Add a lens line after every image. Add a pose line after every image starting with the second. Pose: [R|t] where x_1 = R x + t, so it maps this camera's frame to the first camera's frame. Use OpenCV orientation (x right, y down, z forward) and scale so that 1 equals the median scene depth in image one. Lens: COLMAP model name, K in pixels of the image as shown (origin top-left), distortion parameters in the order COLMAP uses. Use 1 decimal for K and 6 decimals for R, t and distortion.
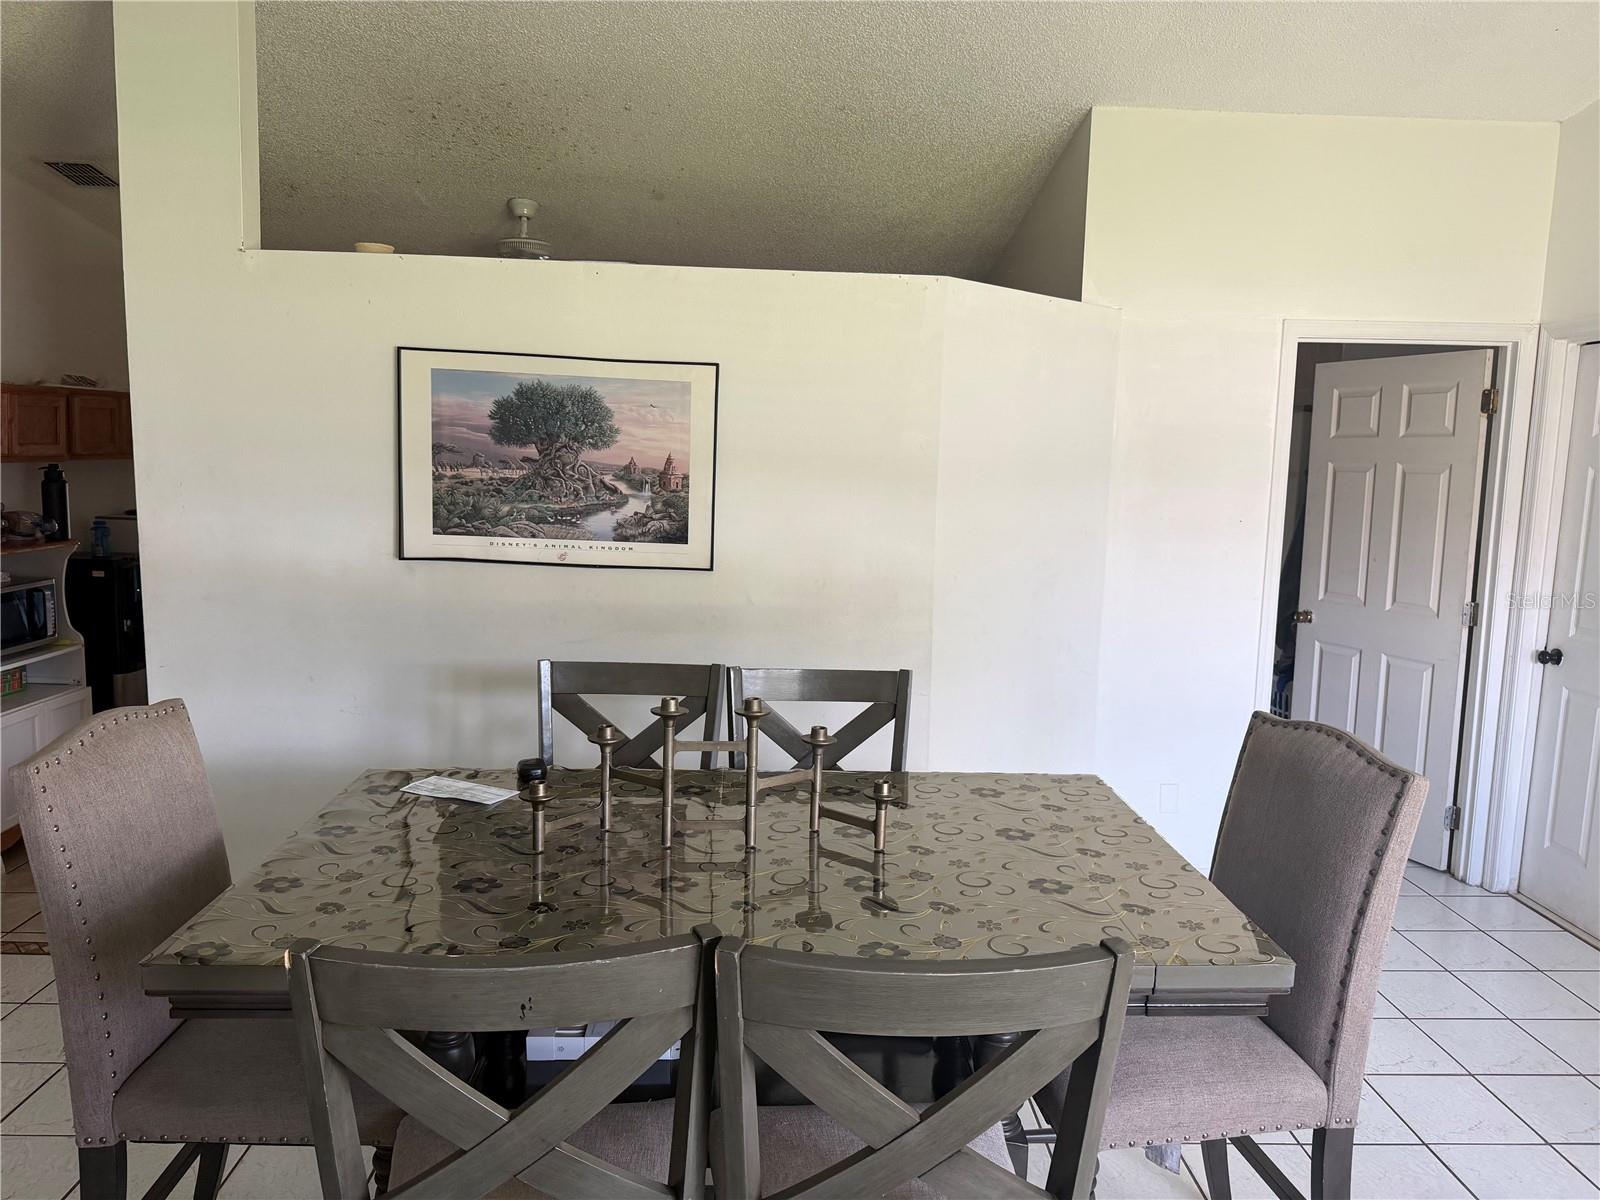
lens RADIAL K [[1115.1, 0, 801.0], [0, 1115.1, 604.1], [0, 0, 1]] dist [0.127594, -0.154550]
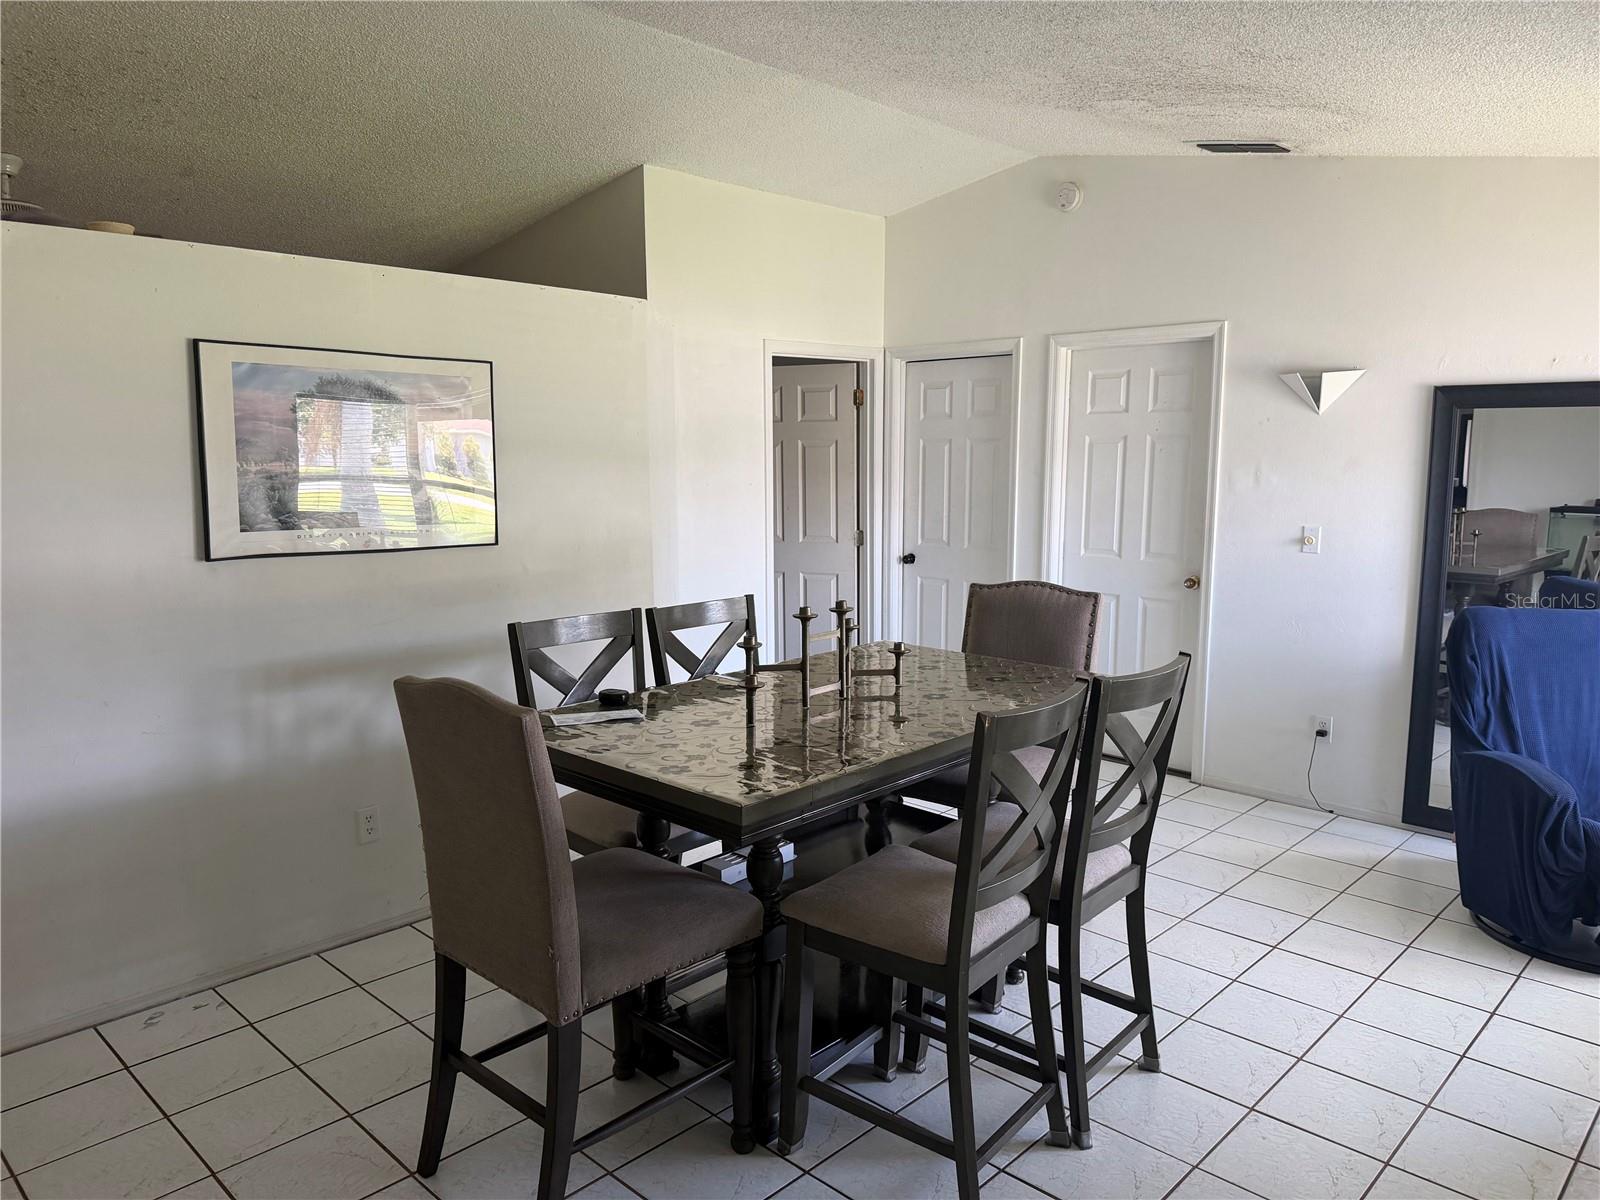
lens RADIAL K [[1131.3, 0, 794.5], [0, 1131.3, 602.8], [0, 0, 1]] dist [0.197141, -0.401994]
pose [[0.718161, -0.122833, 0.684950, -0.657303], [0.111747, 0.991880, 0.060711, -0.008519], [-0.686846, 0.032941, 0.726057, -0.047839]]
